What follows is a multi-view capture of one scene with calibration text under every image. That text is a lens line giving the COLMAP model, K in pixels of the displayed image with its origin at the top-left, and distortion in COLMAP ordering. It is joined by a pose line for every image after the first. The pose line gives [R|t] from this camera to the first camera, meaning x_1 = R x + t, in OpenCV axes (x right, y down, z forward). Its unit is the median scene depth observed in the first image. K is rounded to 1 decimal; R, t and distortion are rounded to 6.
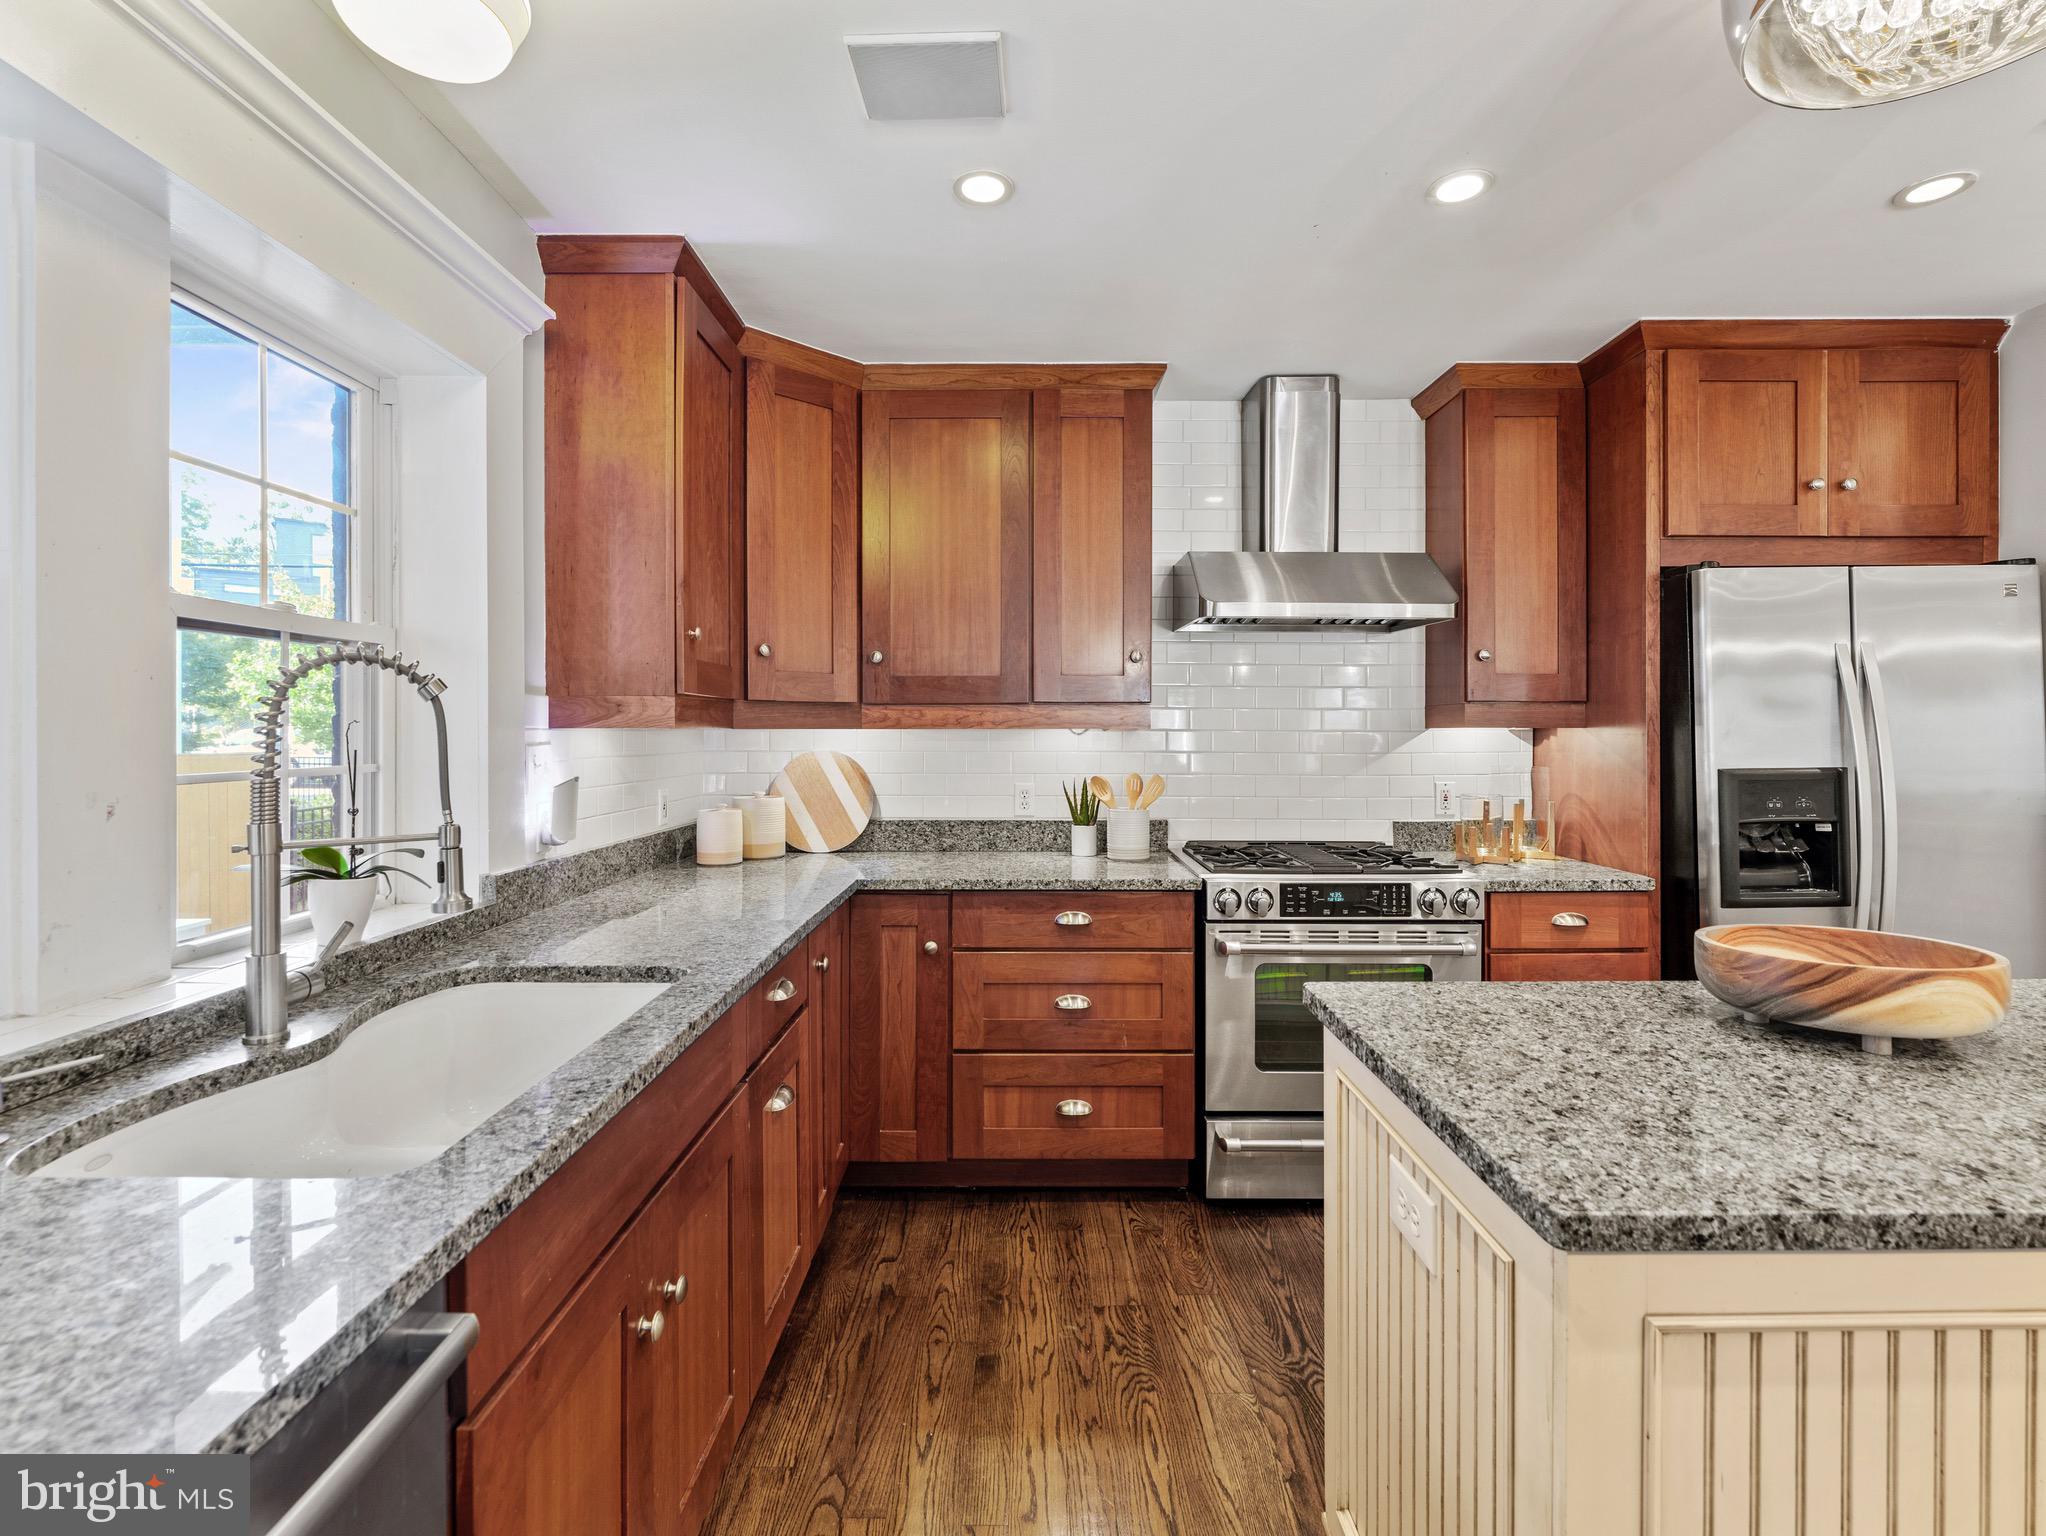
lens RADIAL K [[935.1, 0, 1032.3], [0, 935.1, 736.2], [0, 0, 1]] dist [0.001463, 0.000138]
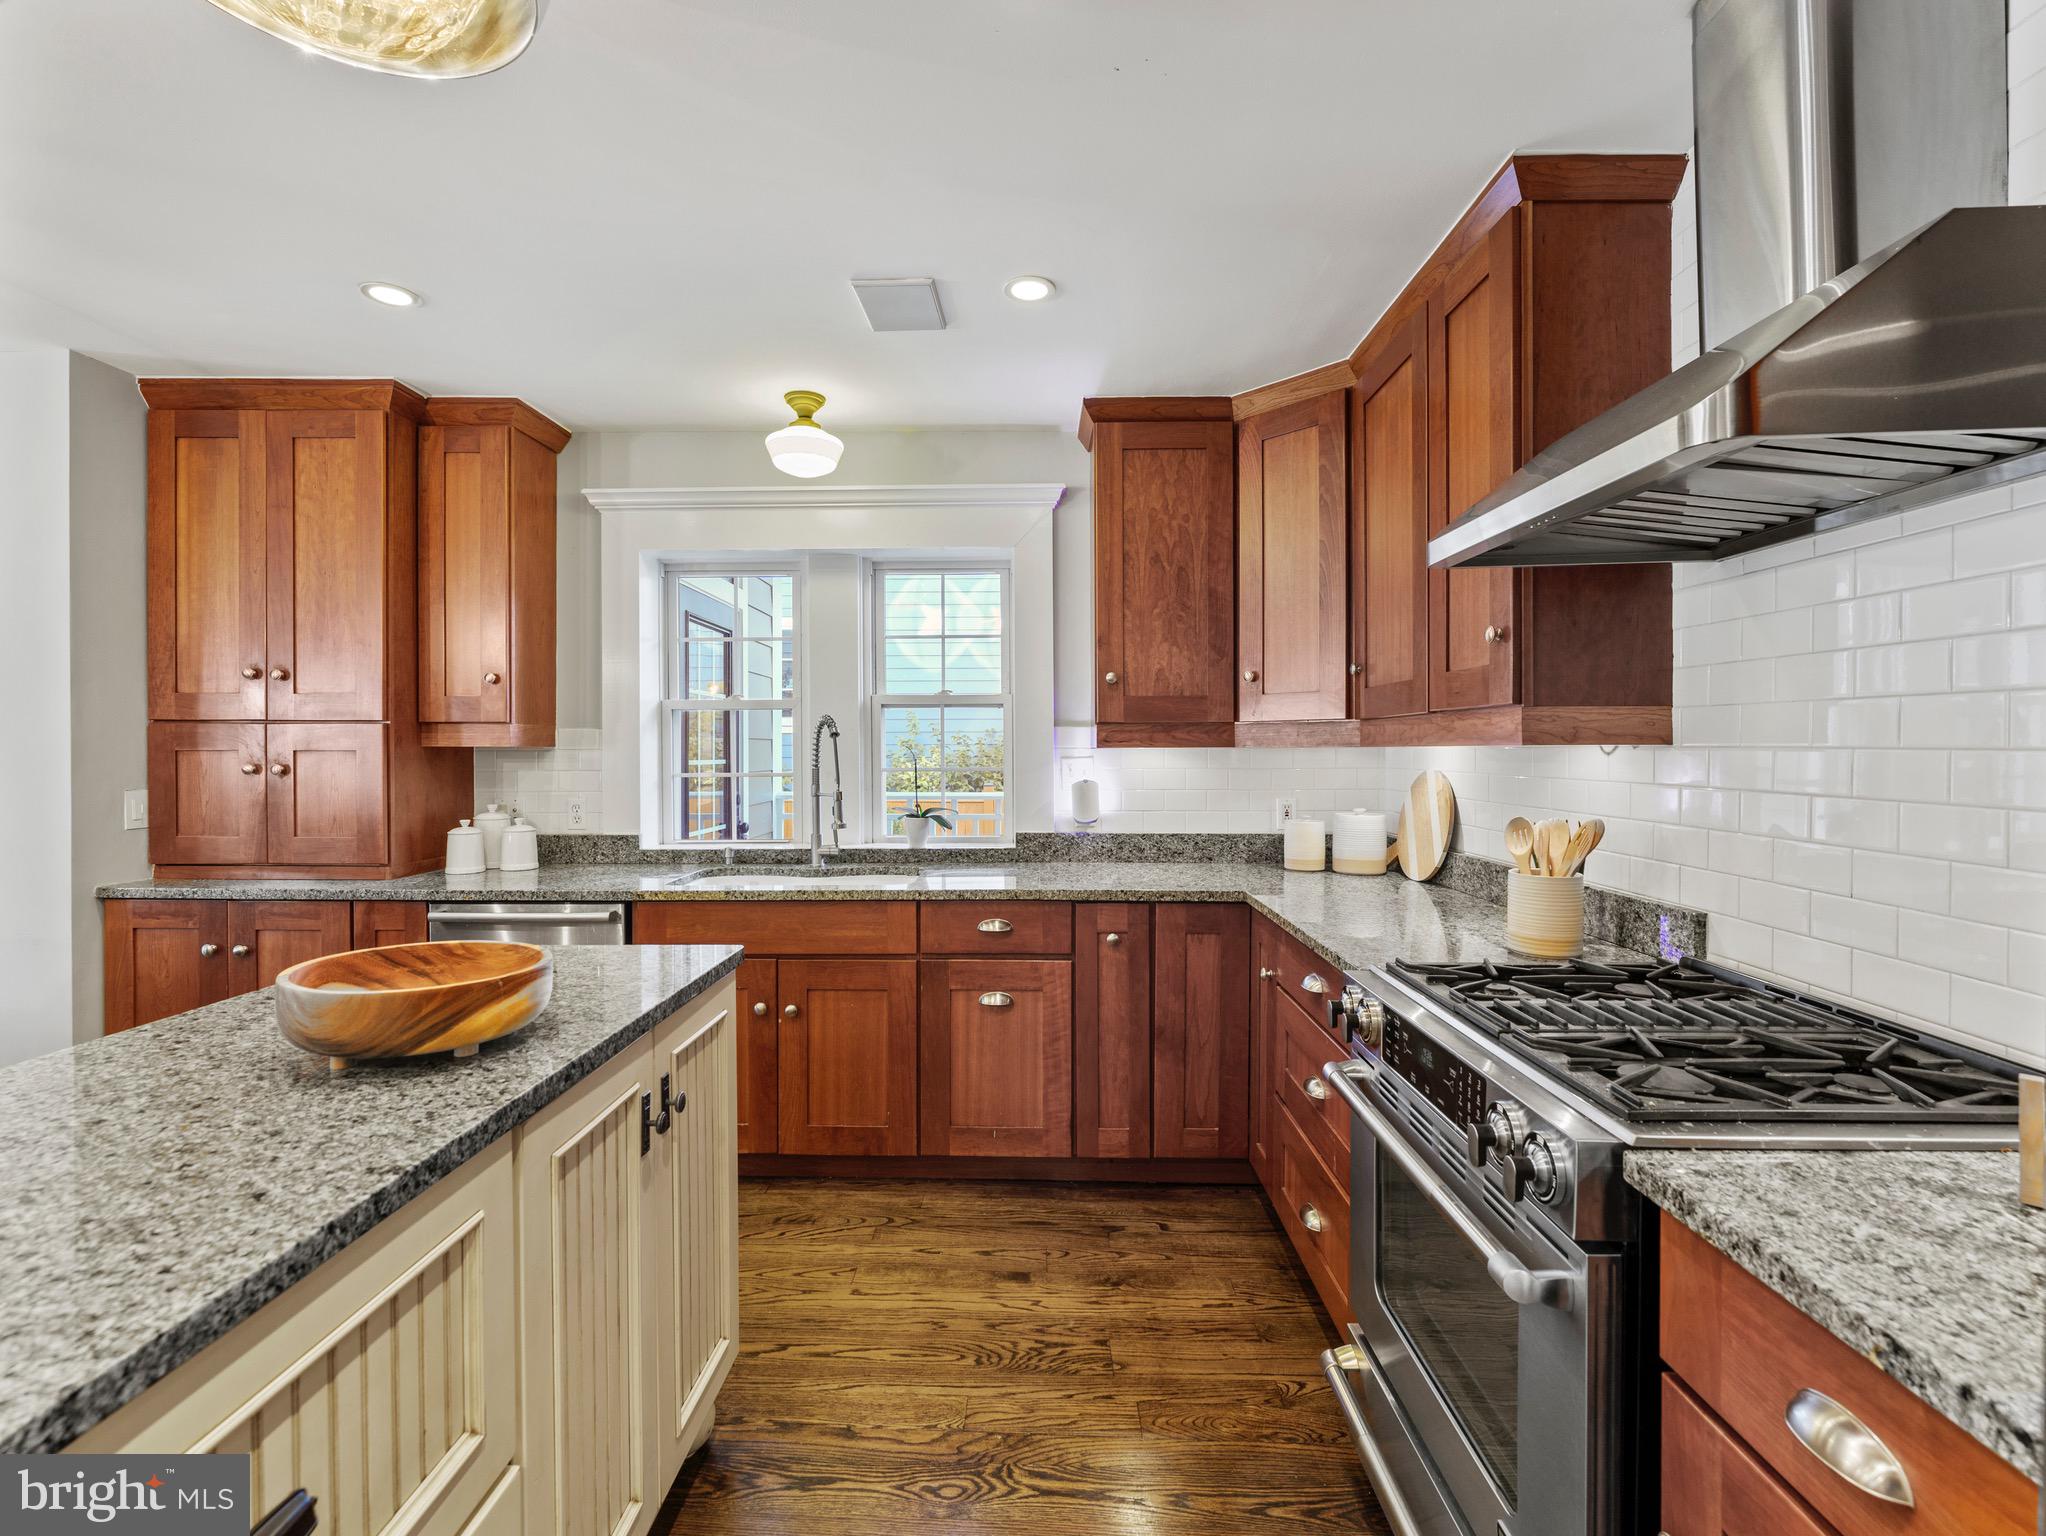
lens RADIAL K [[925.3, 0, 1033.9], [0, 925.3, 762.0], [0, 0, 1]] dist [-0.003547, -0.017079]
pose [[-0.008044, 0.019681, -0.999774, 0.839310], [0.000950, 0.999806, 0.019674, -0.013061], [0.999967, -0.000791, -0.008061, 0.764600]]
